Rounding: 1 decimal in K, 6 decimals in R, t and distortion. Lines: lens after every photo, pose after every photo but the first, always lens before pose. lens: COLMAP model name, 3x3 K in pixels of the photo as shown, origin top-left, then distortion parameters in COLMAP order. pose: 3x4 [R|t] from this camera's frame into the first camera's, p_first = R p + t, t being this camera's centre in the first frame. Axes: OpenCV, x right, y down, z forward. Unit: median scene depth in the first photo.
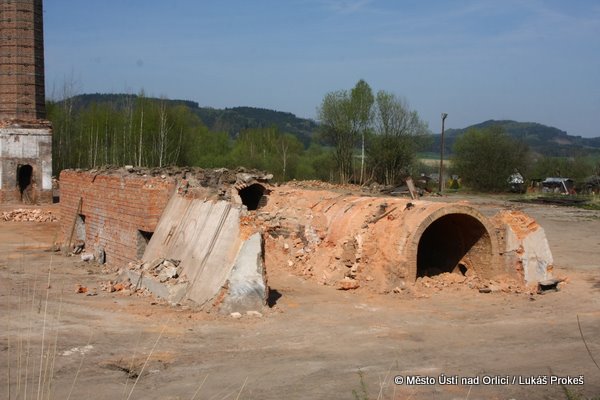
lens RADIAL K [[860.7, 0, 301.0], [0, 860.7, 204.9], [0, 0, 1]] dist [-0.023809, 0.000000]
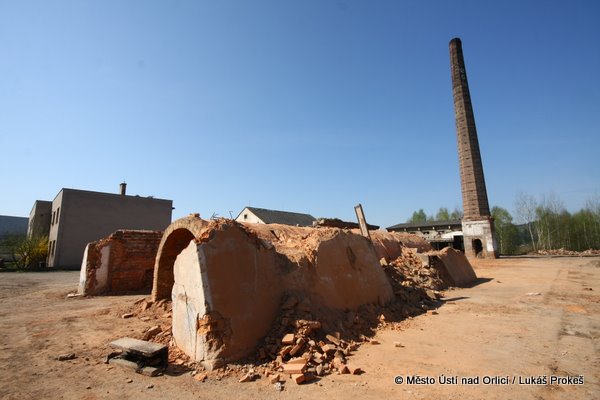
lens RADIAL K [[279.4, 0, 299.0], [0, 279.4, 201.0], [0, 0, 1]] dist [0.003505, -0.002495]
pose [[0.289123, -0.181819, -0.939867, 0.417460], [-0.037744, 0.978869, -0.200975, 0.030301], [0.956548, 0.093581, 0.276151, 0.878461]]
